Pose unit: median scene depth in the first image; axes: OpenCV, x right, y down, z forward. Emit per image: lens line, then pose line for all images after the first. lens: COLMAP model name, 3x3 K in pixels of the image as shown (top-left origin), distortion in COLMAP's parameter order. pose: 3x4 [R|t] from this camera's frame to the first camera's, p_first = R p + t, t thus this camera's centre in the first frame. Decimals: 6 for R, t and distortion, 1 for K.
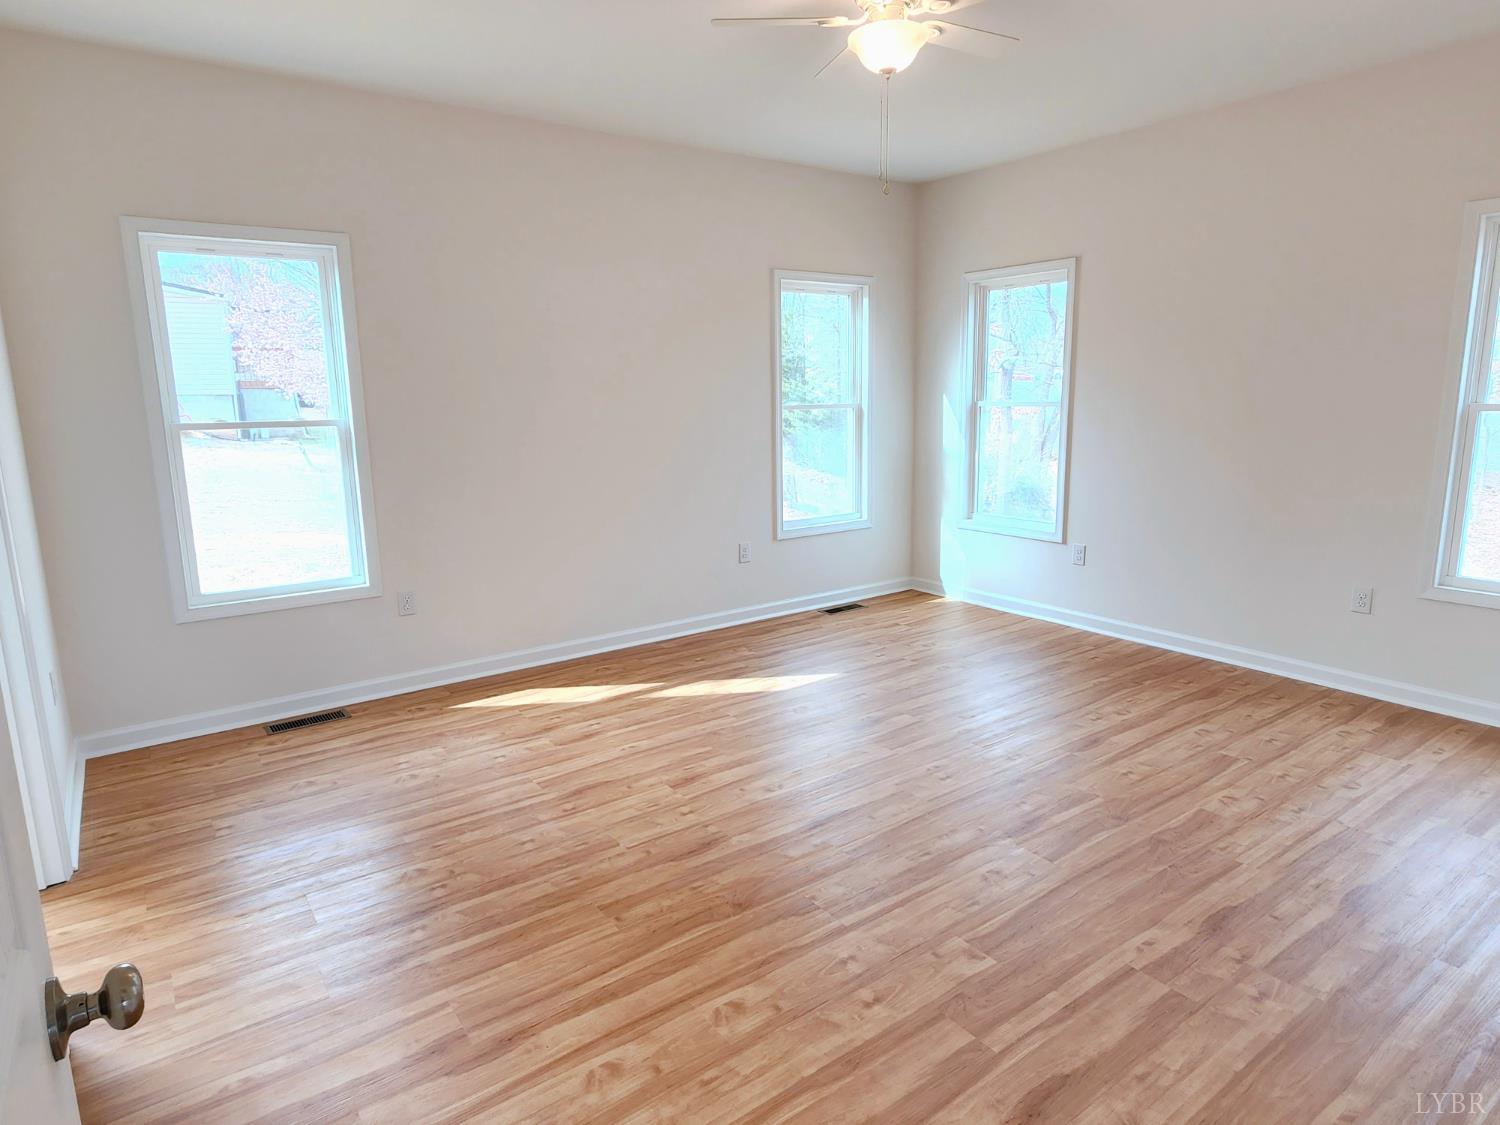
lens RADIAL K [[873.1, 0, 785.0], [0, 873.1, 584.2], [0, 0, 1]] dist [-0.000513, -0.001896]
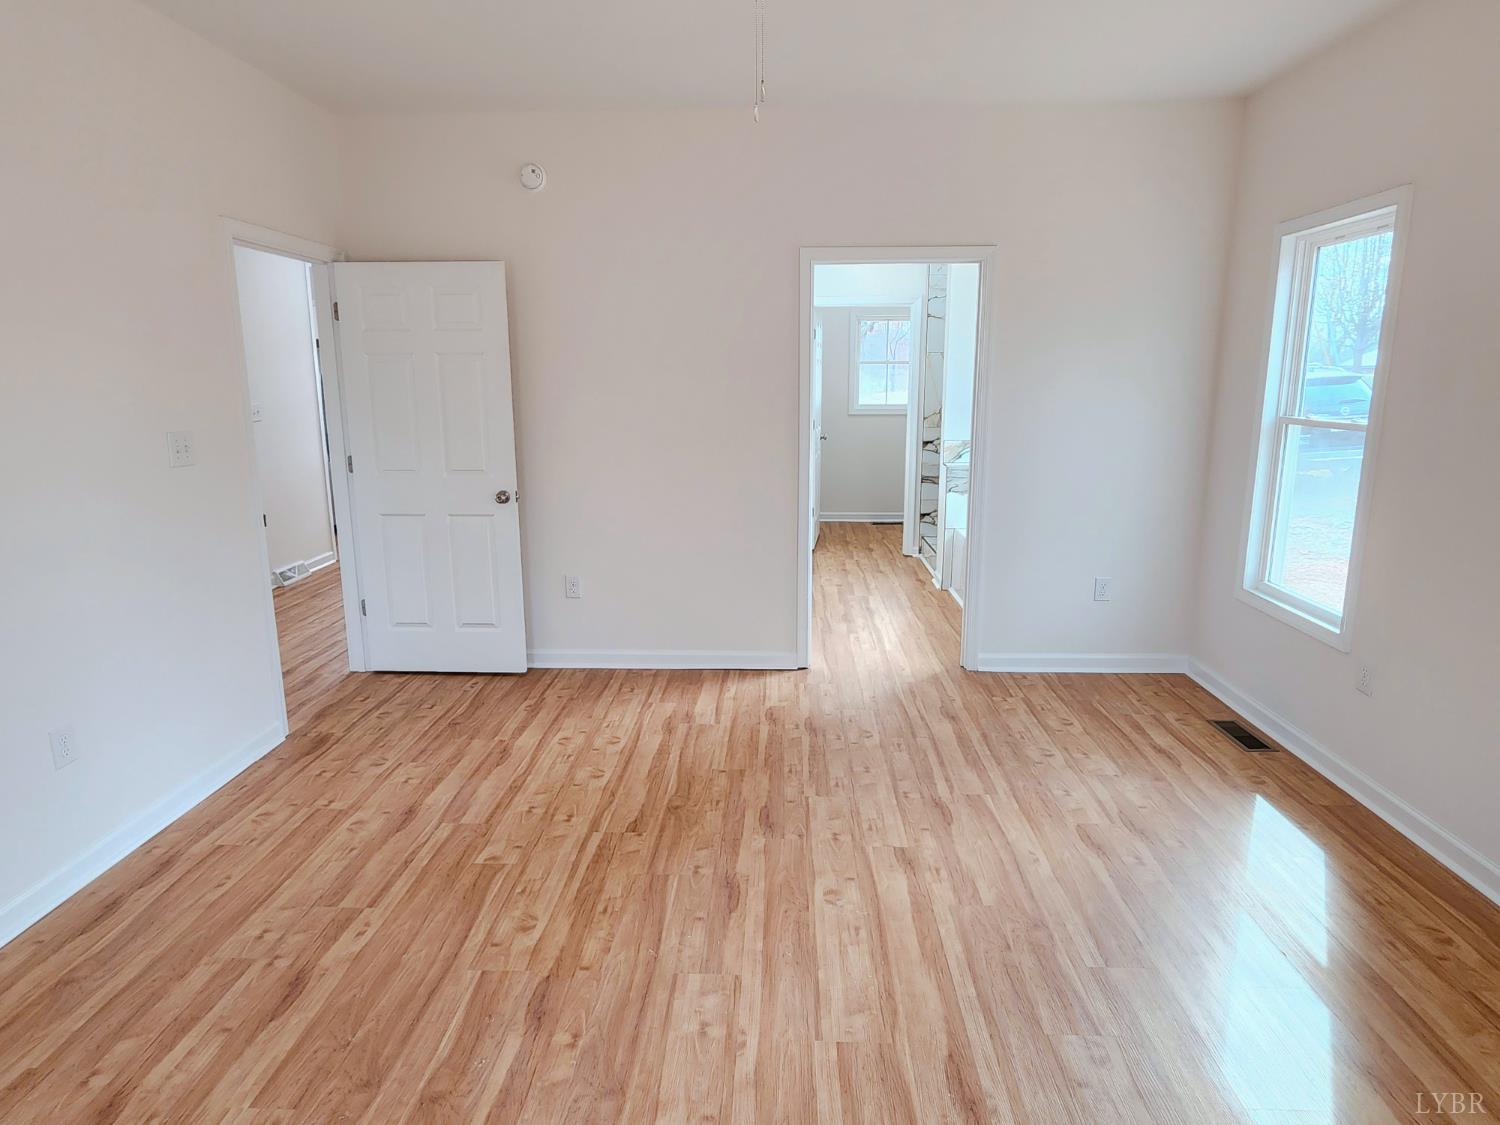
lens RADIAL K [[873.1, 0, 731.3], [0, 873.1, 560.9], [0, 0, 1]] dist [-0.000513, -0.001896]
pose [[-0.654147, 0.176853, -0.735401, 0.802426], [-0.150141, 0.922570, 0.355417, -0.450416], [0.741316, 0.342909, -0.576944, 1.746956]]
